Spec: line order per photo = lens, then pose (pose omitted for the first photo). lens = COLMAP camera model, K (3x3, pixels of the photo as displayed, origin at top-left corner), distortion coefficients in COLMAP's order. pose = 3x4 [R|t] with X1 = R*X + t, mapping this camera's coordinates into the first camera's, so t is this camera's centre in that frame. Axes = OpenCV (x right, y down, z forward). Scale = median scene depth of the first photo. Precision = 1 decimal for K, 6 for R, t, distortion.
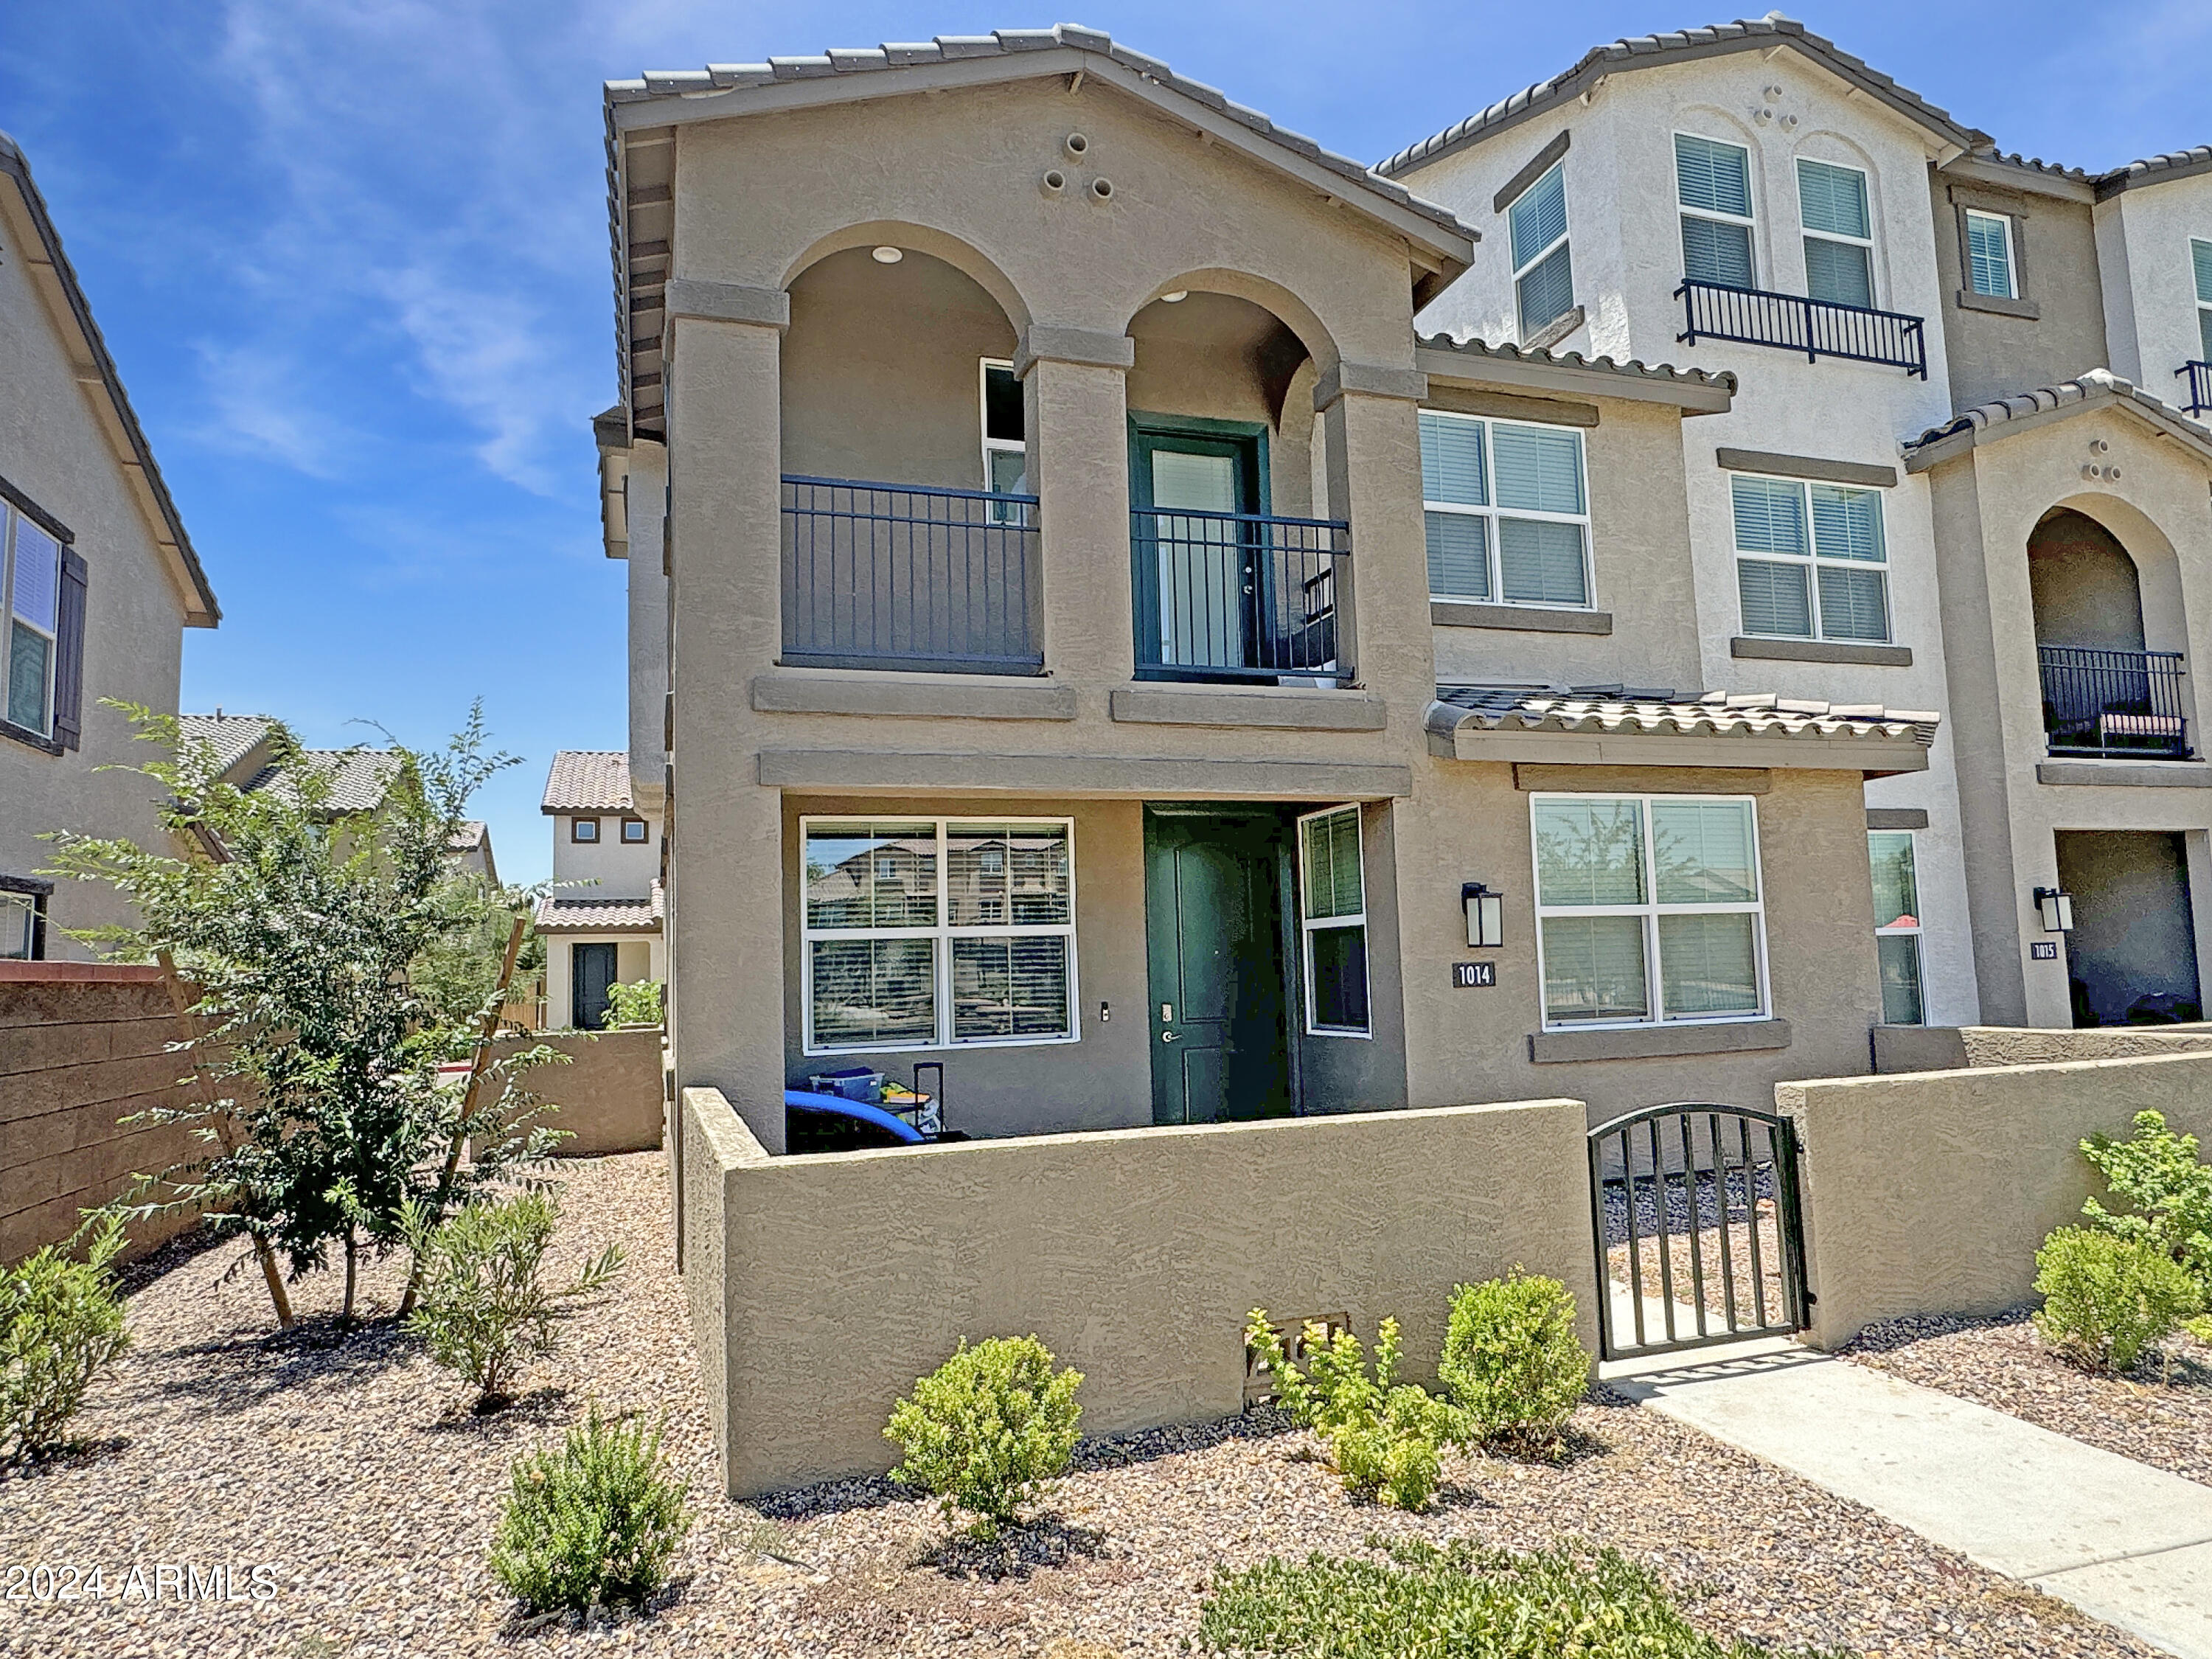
lens RADIAL K [[1331.3, 0, 1106.0], [0, 1331.3, 829.5], [0, 0, 1]] dist [-0.001767, -0.001820]
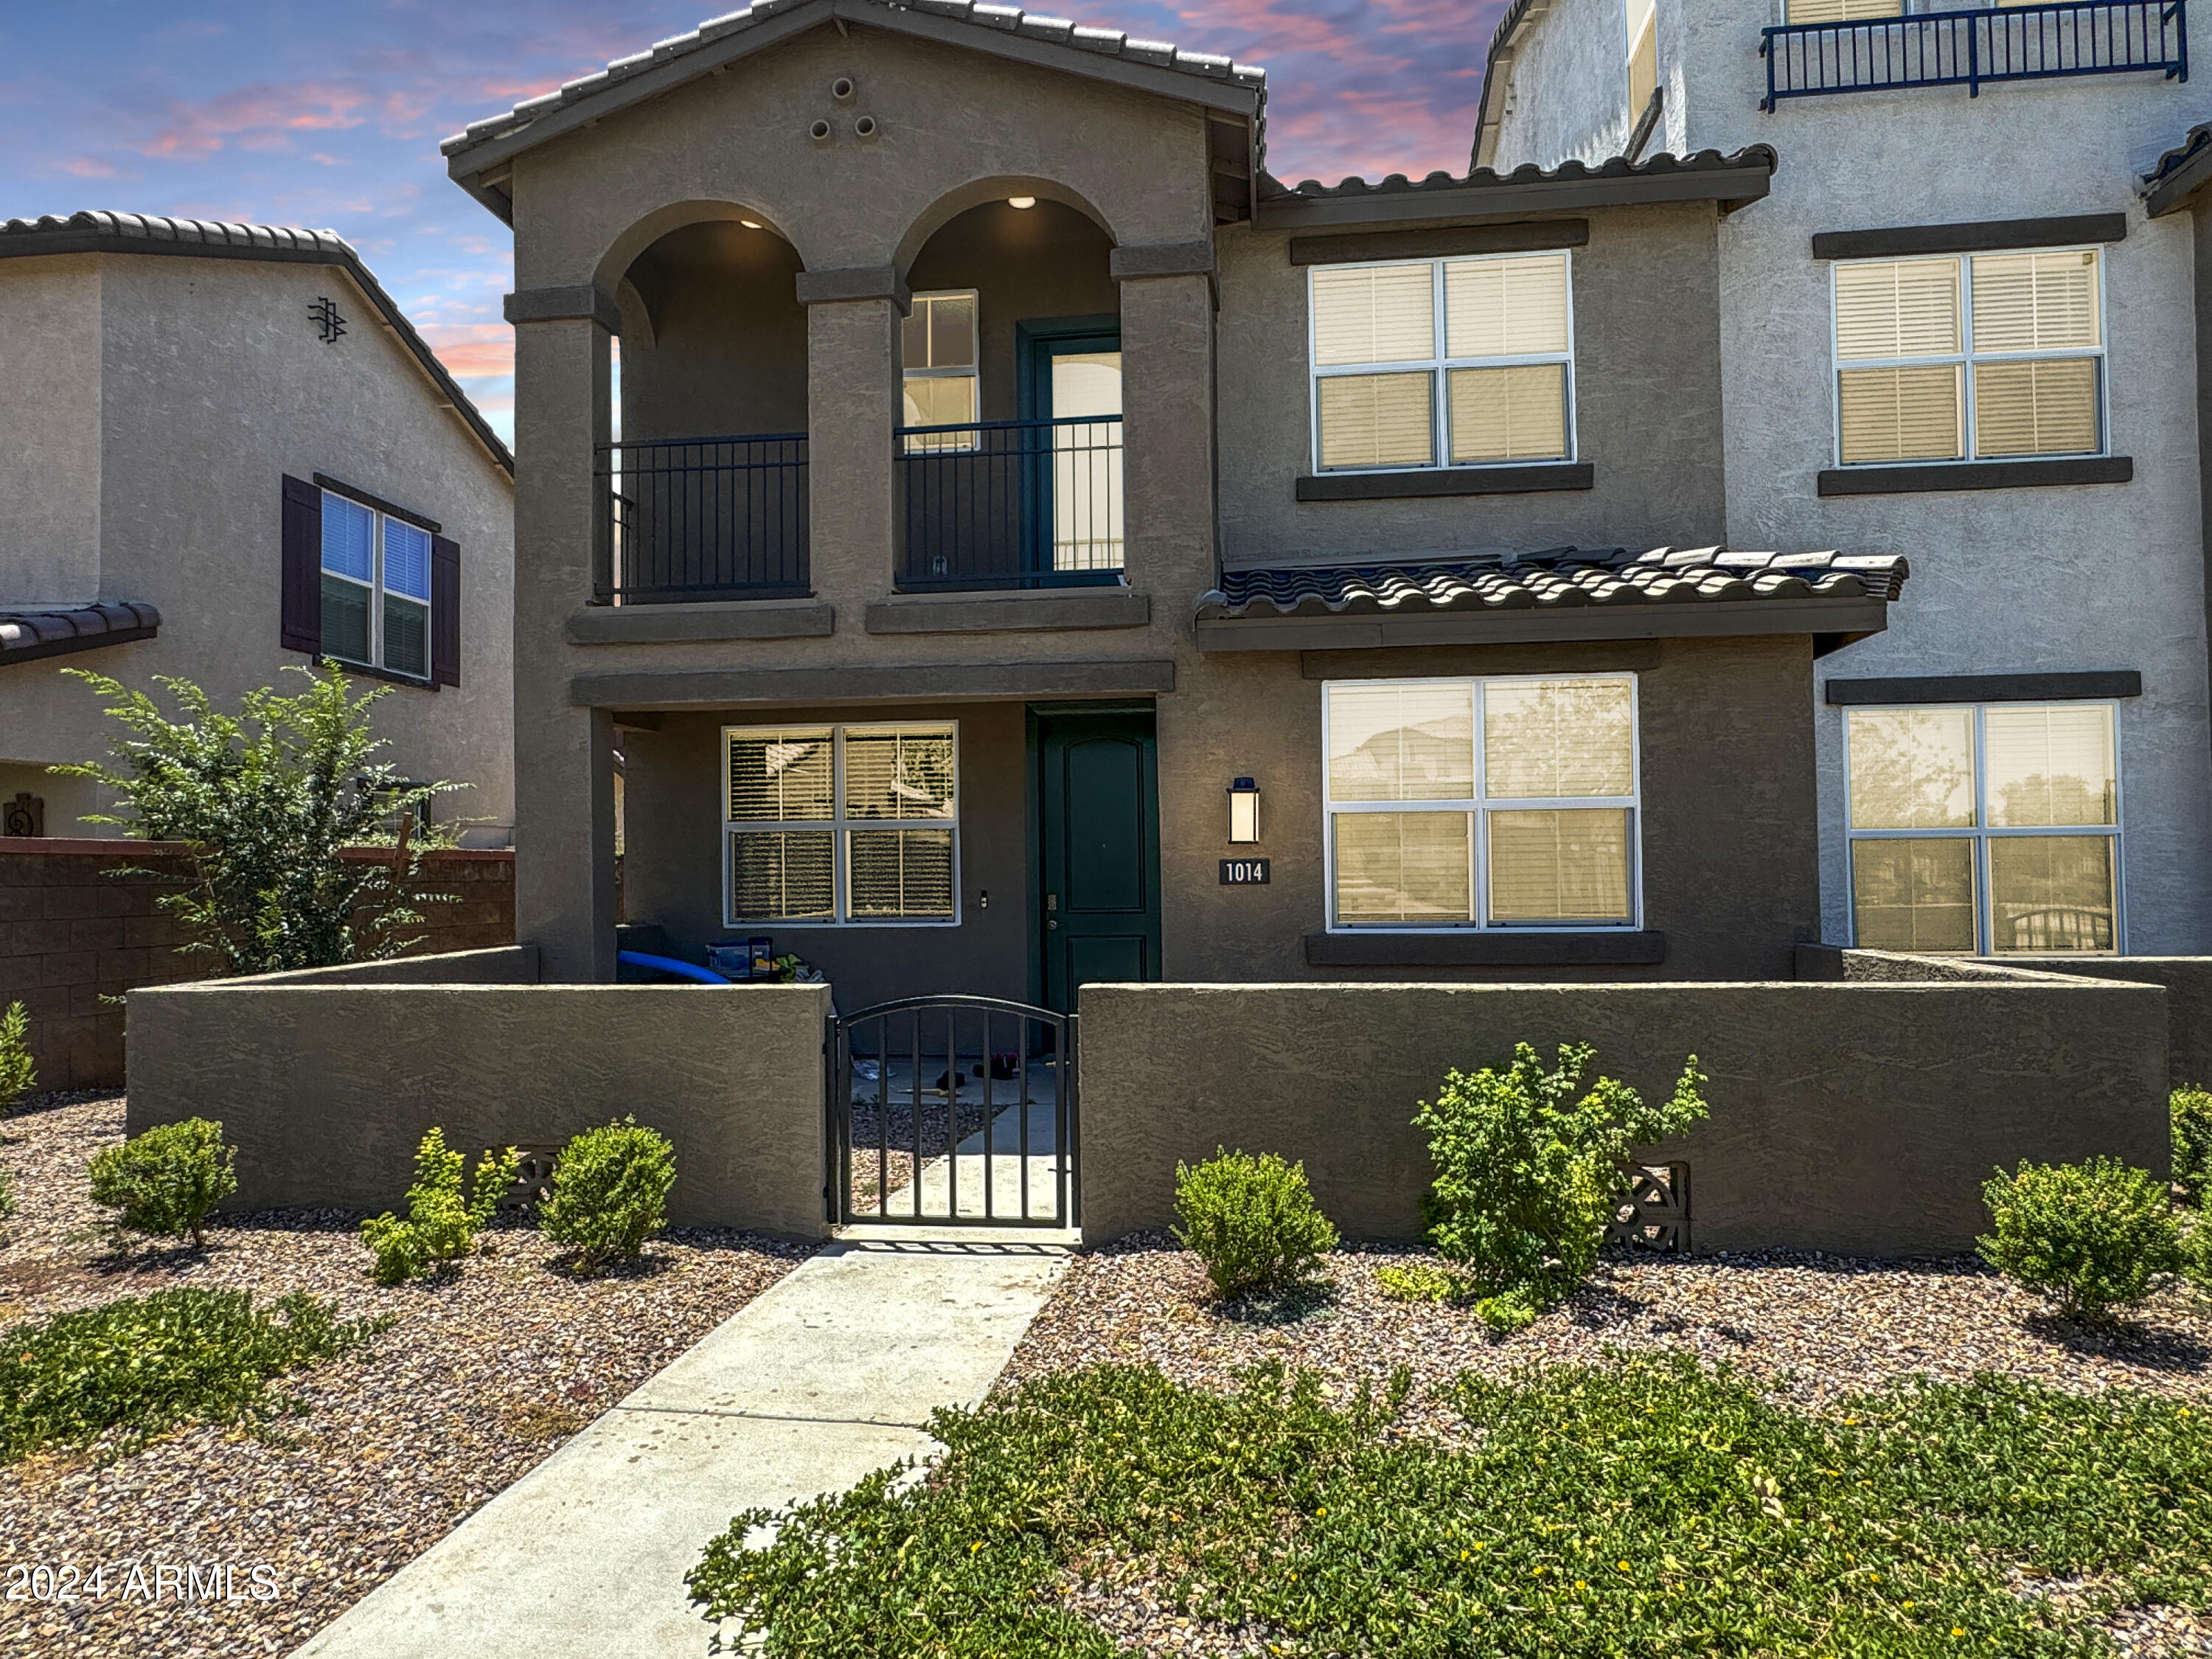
lens RADIAL K [[1331.3, 0, 1106.0], [0, 1331.3, 829.5], [0, 0, 1]] dist [-0.001767, -0.001820]
pose [[0.903362, 0.007215, -0.428819, 0.600381], [0.028287, 0.996679, 0.076360, 0.000801], [0.427946, -0.081111, 0.900157, 0.080098]]
